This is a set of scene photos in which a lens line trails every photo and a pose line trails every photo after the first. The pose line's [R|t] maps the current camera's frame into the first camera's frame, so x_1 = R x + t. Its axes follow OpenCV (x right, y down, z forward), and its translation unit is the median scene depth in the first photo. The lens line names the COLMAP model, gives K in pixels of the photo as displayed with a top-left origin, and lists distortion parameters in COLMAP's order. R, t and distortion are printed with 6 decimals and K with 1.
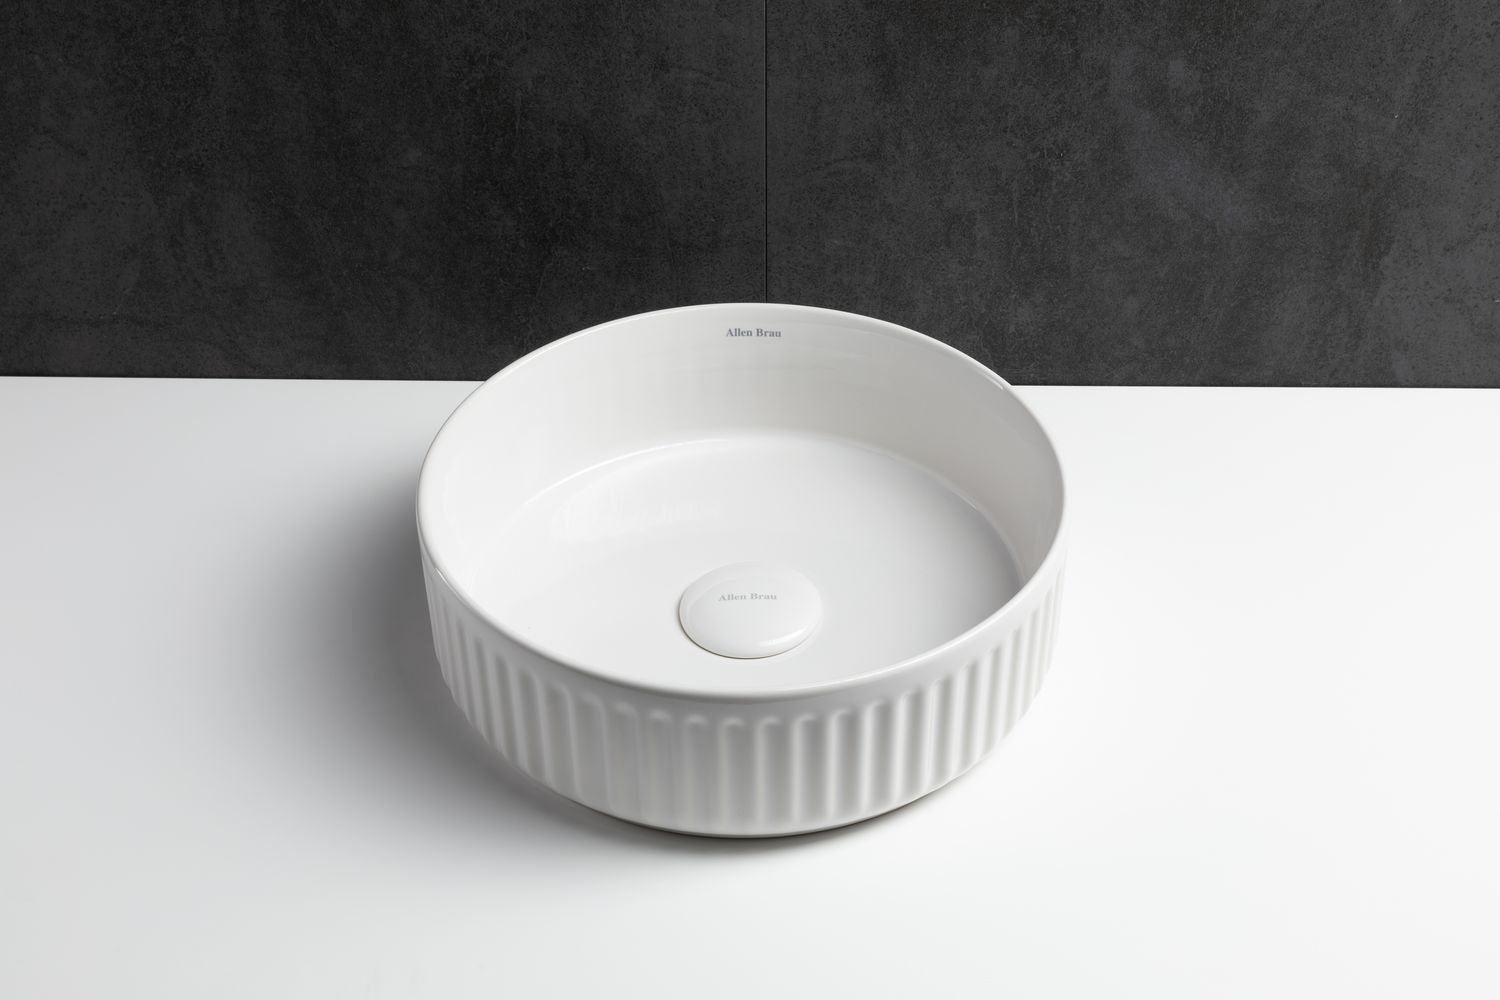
lens RADIAL K [[2664.6, 0, 735.0], [0, 2664.6, 468.1], [0, 0, 1]] dist [0.001768, 0.000000]
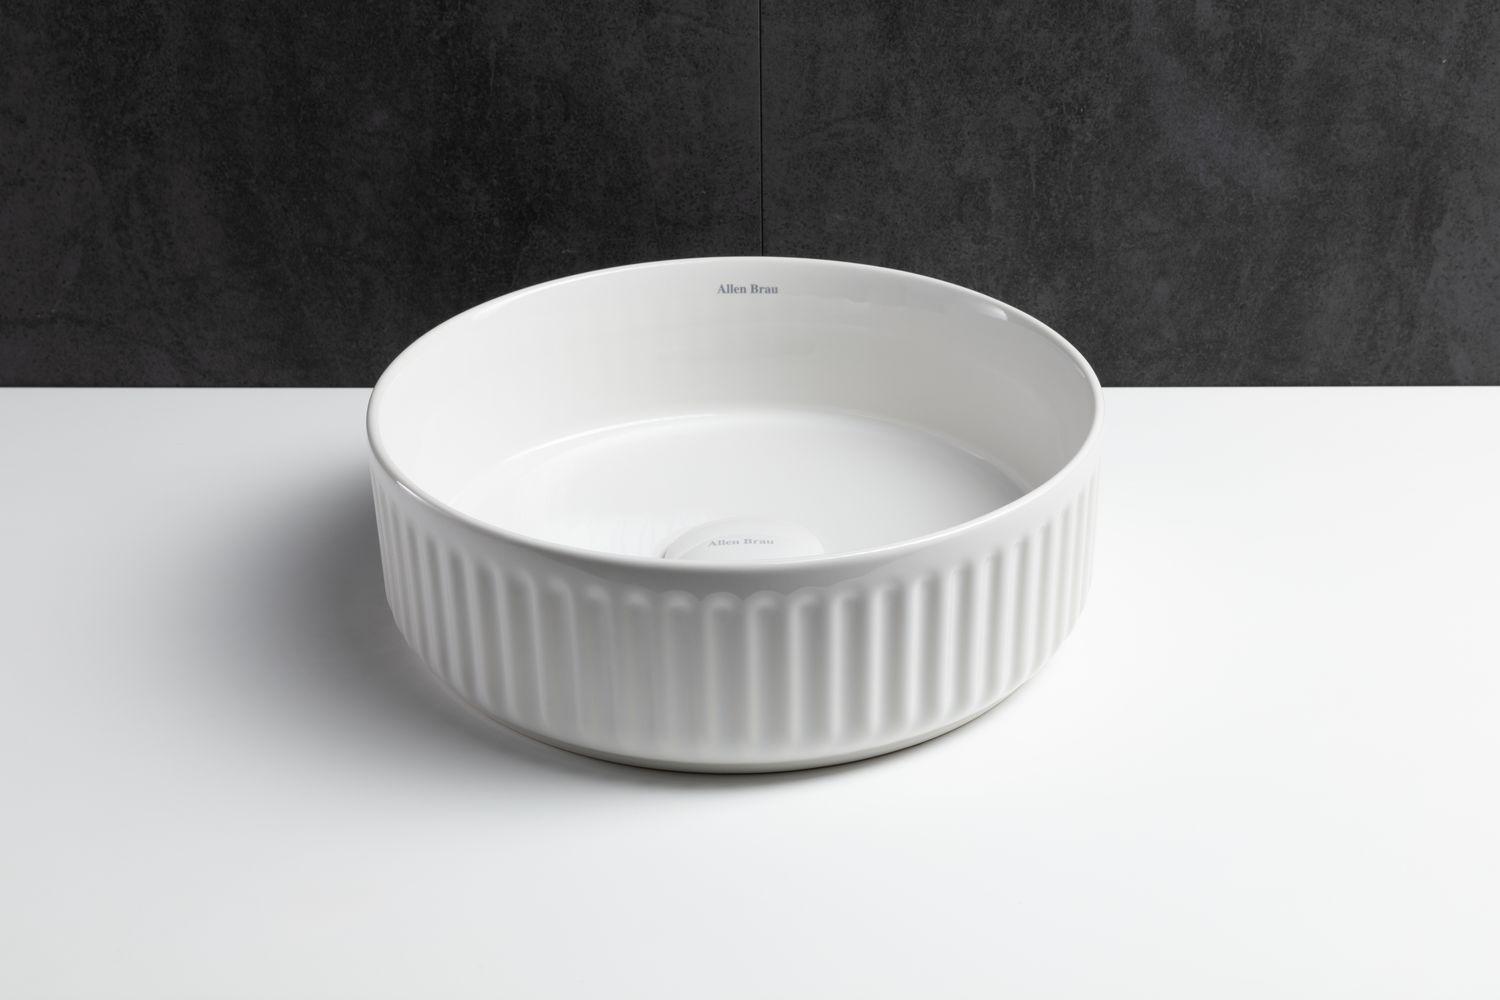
lens RADIAL K [[2664.6, 0, 735.8], [0, 2664.6, 494.8], [0, 0, 1]] dist [0.001768, 0.000000]
pose [[0.999979, -0.004361, -0.004824, 0.006773], [0.003504, 0.986252, -0.165214, 0.163248], [0.005478, 0.165193, 0.986246, 0.111247]]
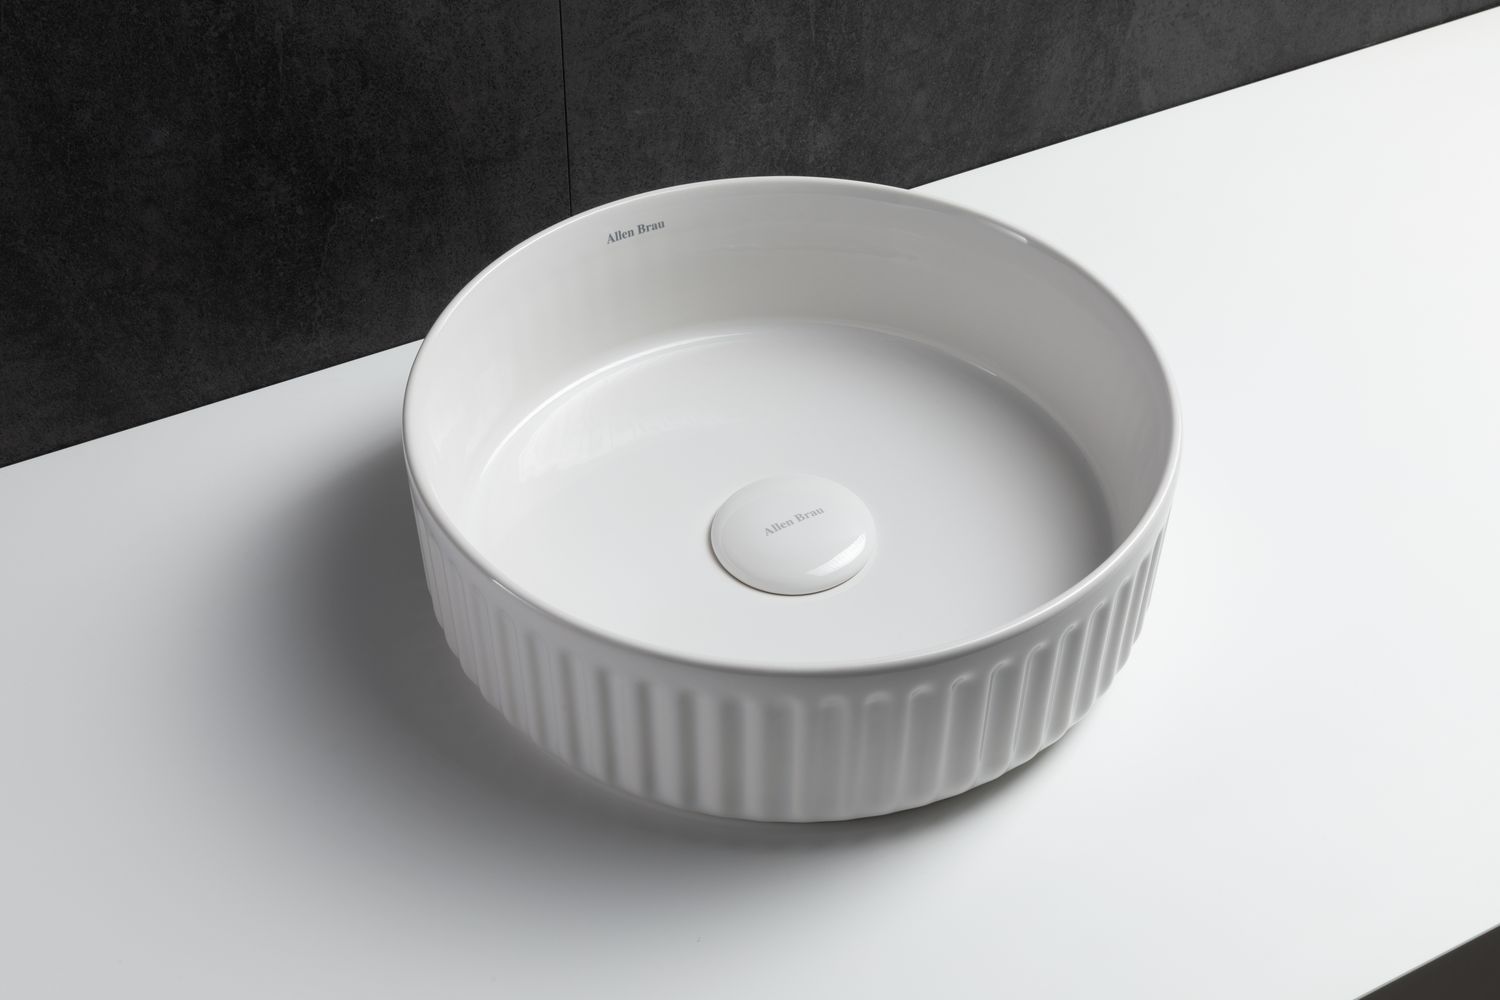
lens RADIAL K [[2103.8, 0, 747.9], [0, 2103.8, 500.1], [0, 0, 1]] dist [0.001213, 0.000000]
pose [[0.865109, -0.323661, 0.383185, -0.243303], [0.284966, 0.945833, 0.155543, -0.062077], [-0.412773, -0.025367, 0.910481, 0.349636]]
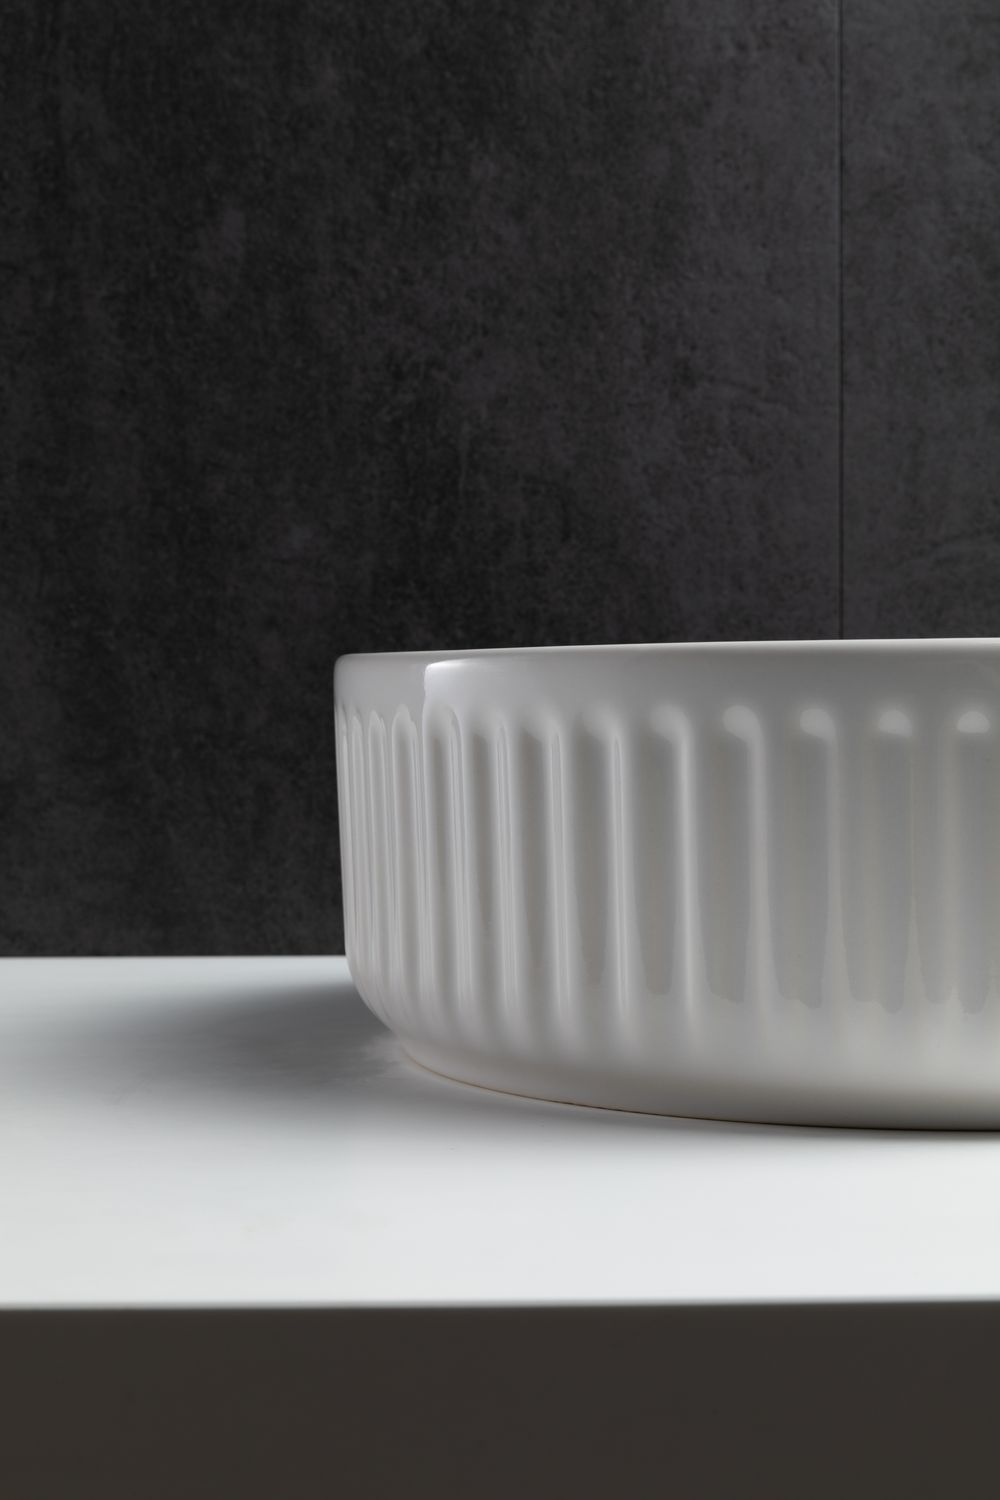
lens RADIAL K [[2664.6, 0, 494.4], [0, 2664.6, 805.8], [0, 0, 1]] dist [0.001768, 0.000000]
pose [[0.999558, -0.000684, 0.029714, -0.091868], [0.017171, 0.829308, -0.558527, 0.299386], [-0.024260, 0.558791, 0.828954, 0.493595]]
